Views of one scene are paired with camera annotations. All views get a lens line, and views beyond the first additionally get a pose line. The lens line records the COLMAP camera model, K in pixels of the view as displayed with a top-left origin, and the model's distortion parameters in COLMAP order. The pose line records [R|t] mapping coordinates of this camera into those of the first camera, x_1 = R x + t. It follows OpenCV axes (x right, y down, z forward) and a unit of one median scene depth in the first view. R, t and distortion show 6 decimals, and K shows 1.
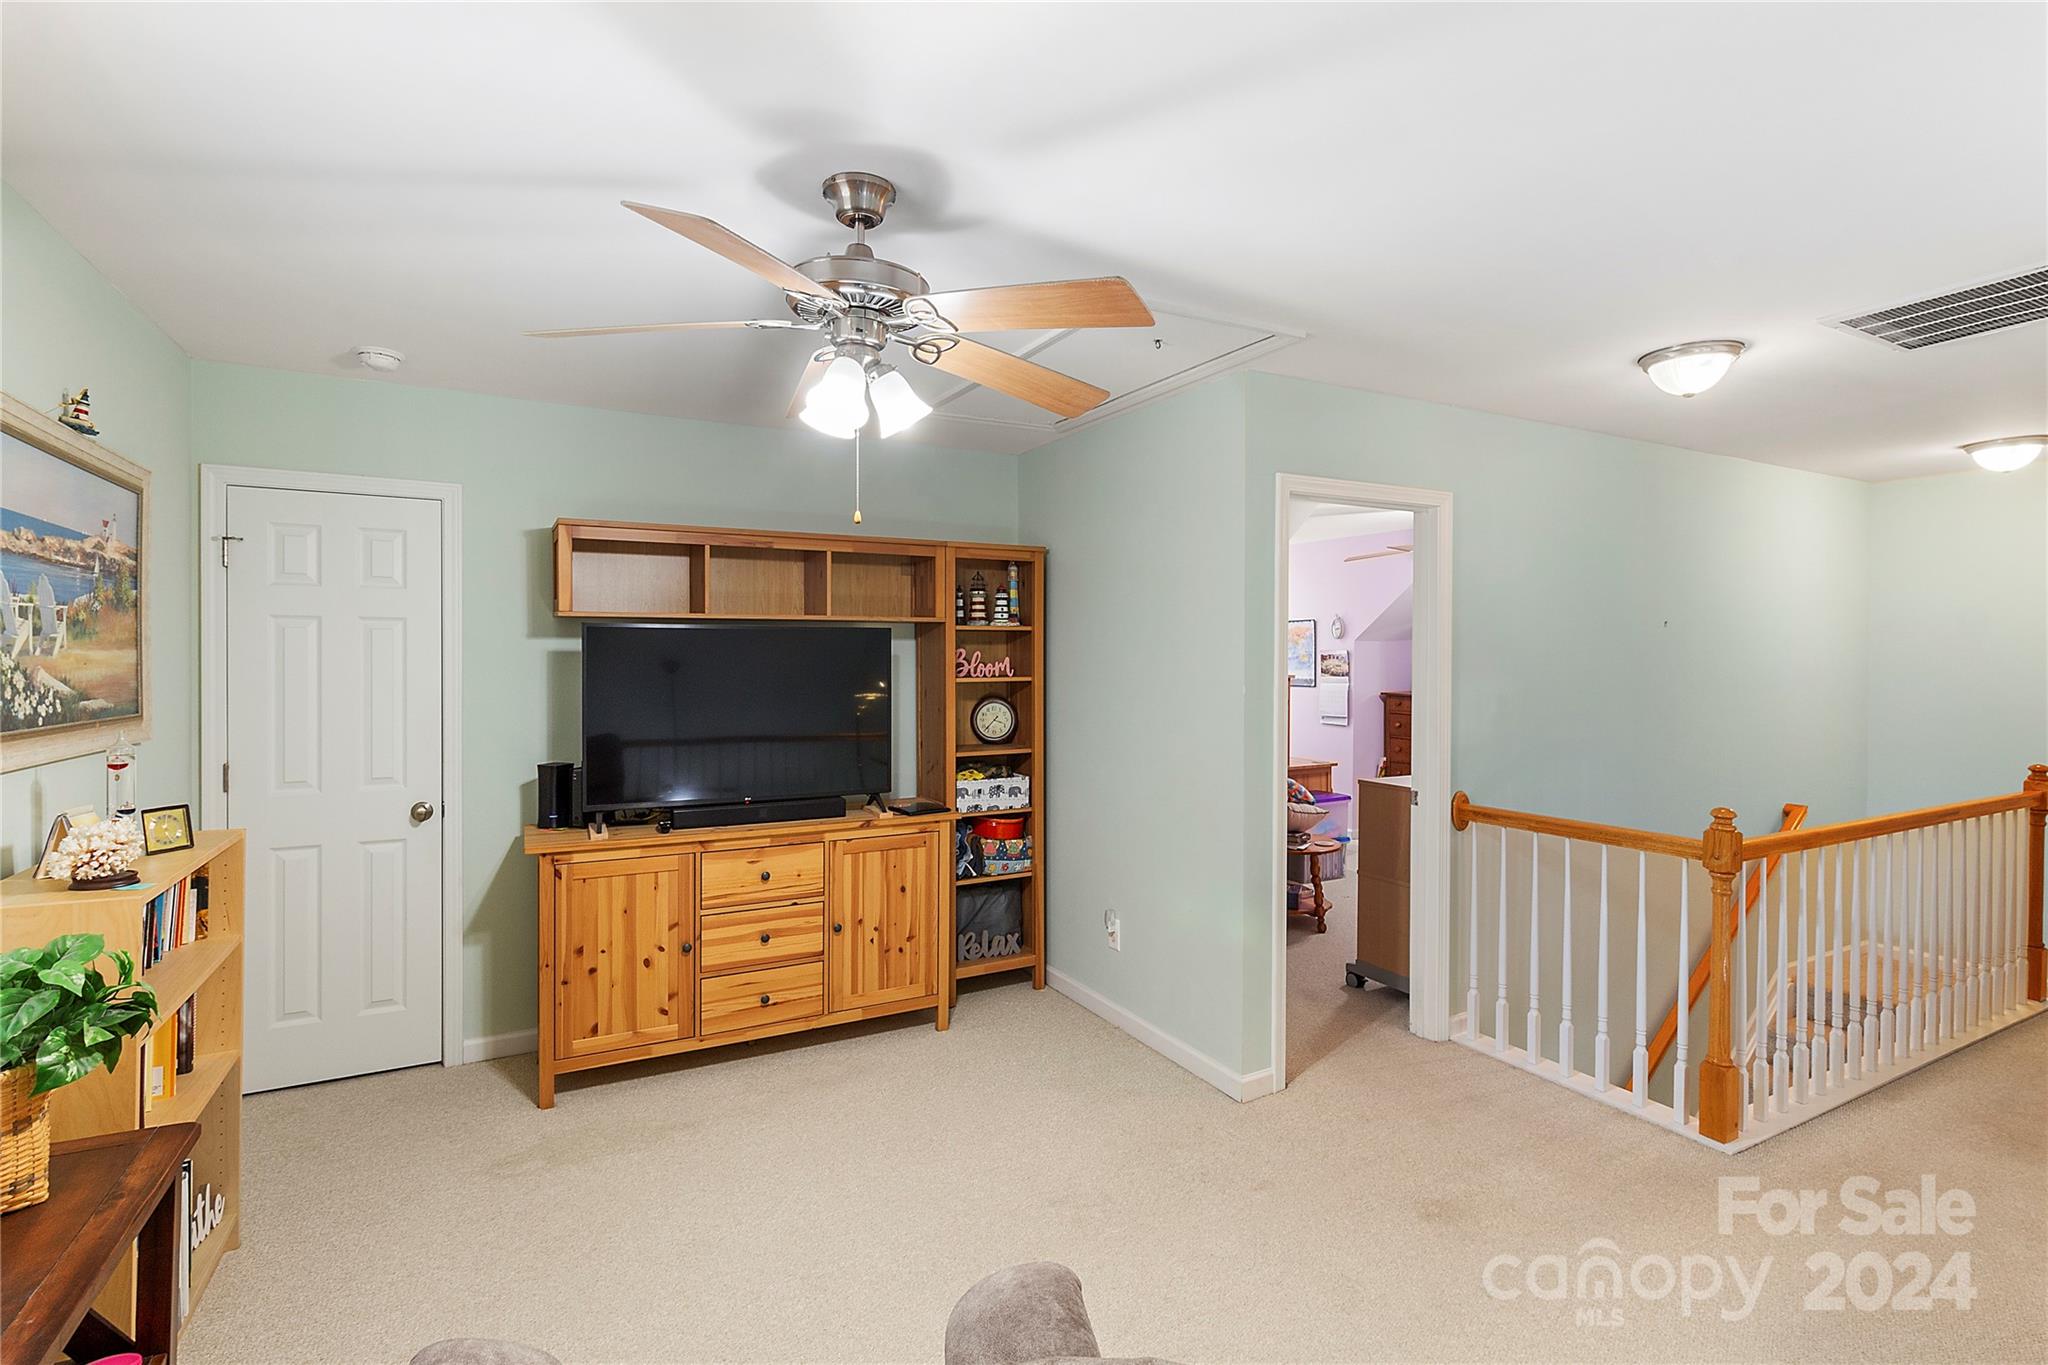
lens RADIAL K [[961.0, 0, 1034.6], [0, 961.0, 674.6], [0, 0, 1]] dist [0.017555, 0.000076]
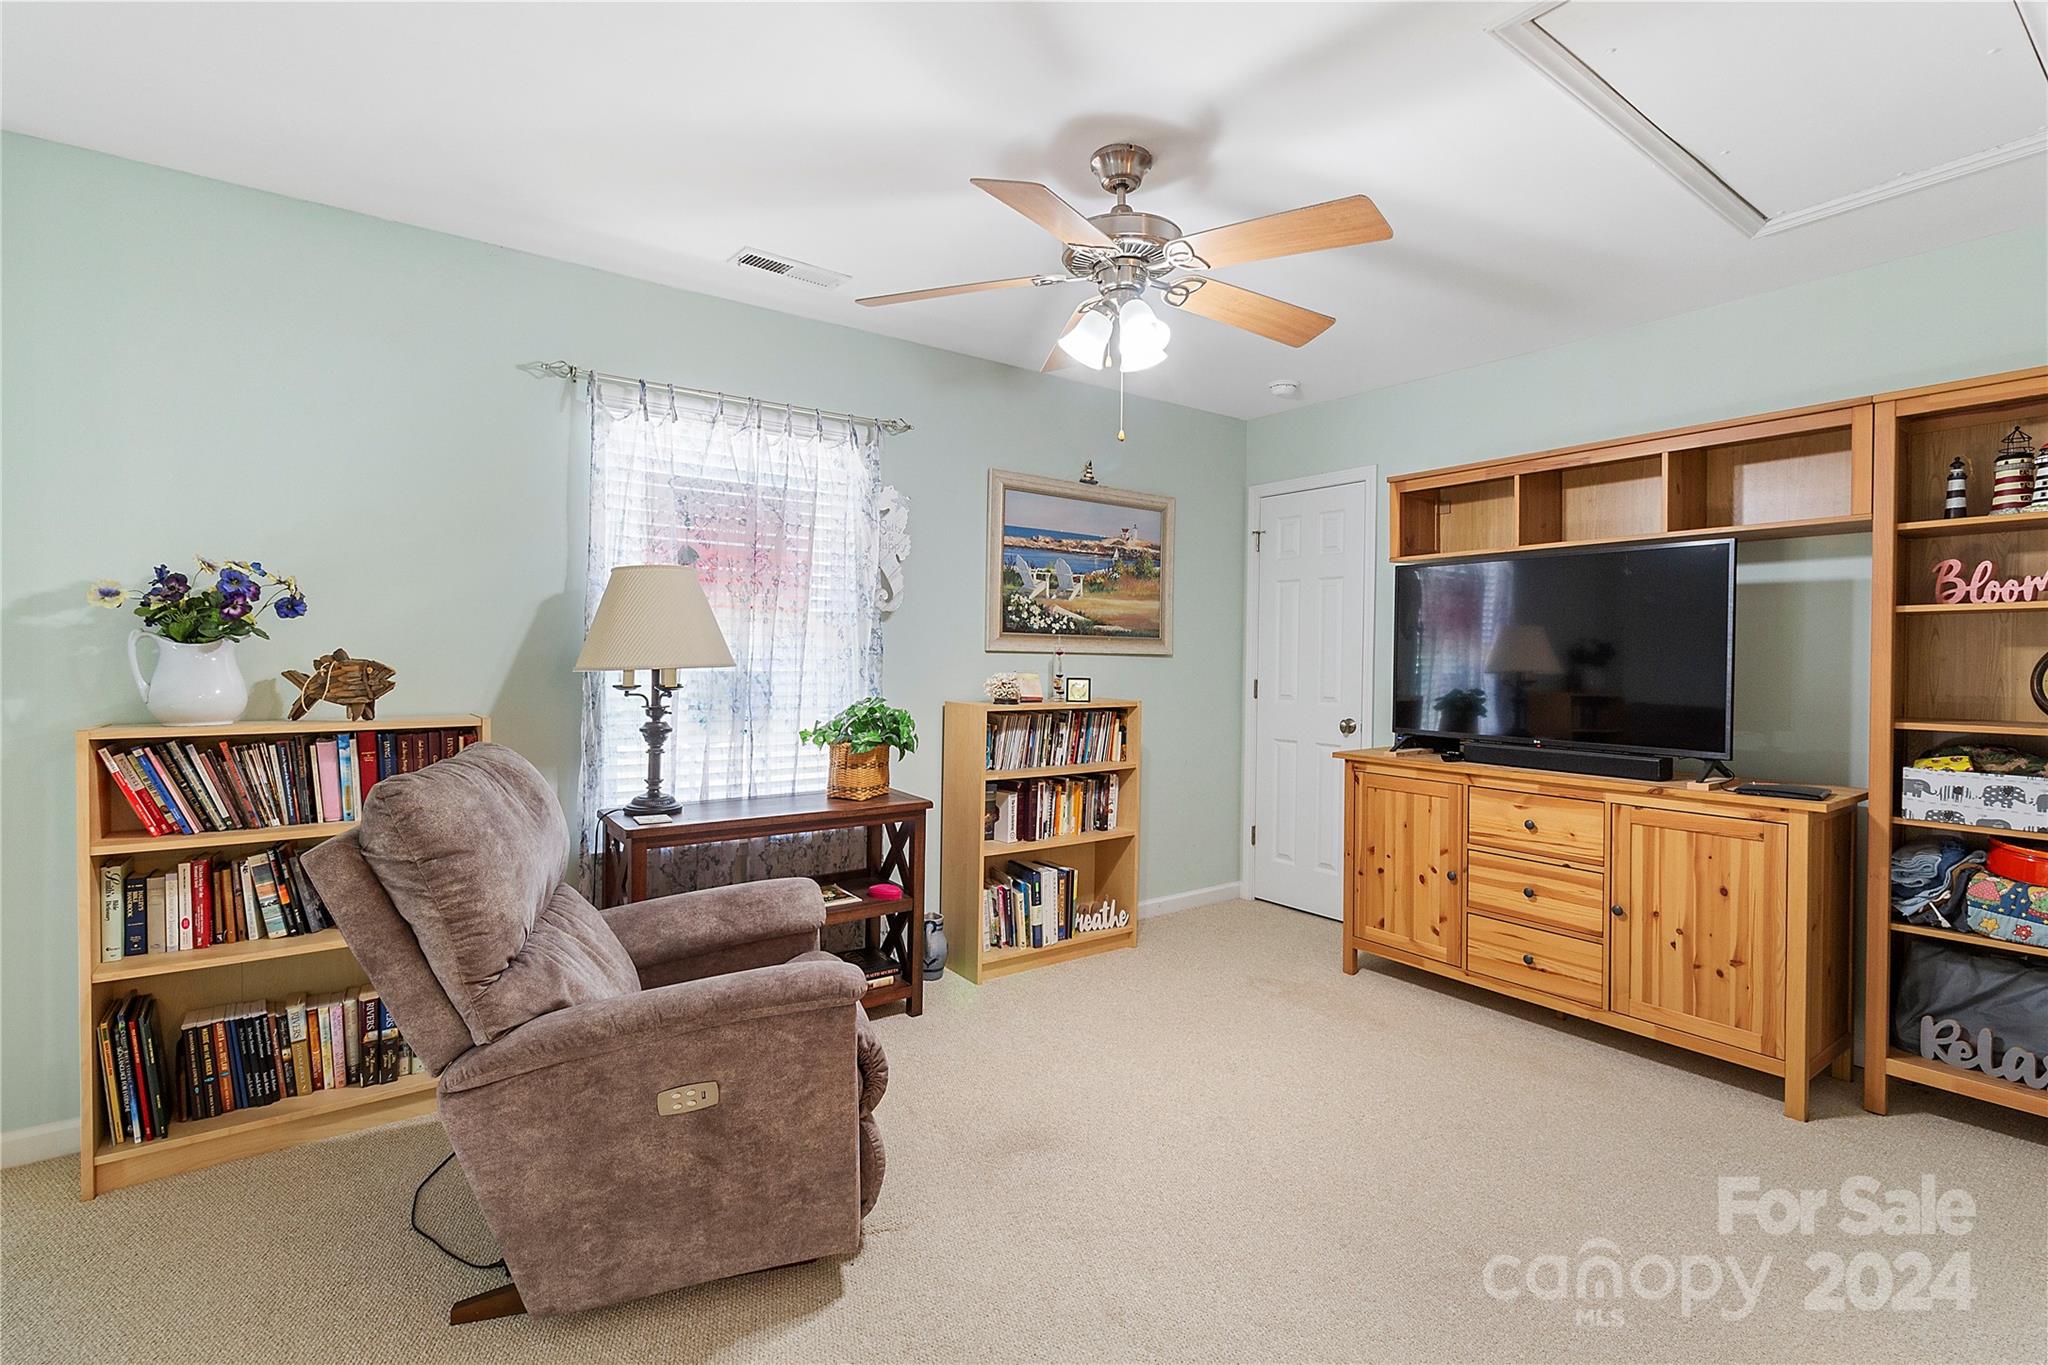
lens RADIAL K [[961.0, 0, 1036.5], [0, 961.0, 668.4], [0, 0, 1]] dist [0.017555, 0.000076]
pose [[0.148873, 0.012552, -0.988777, 0.558155], [-0.024307, 0.999664, 0.009030, 0.063329], [0.988558, 0.022690, 0.149128, 0.395709]]
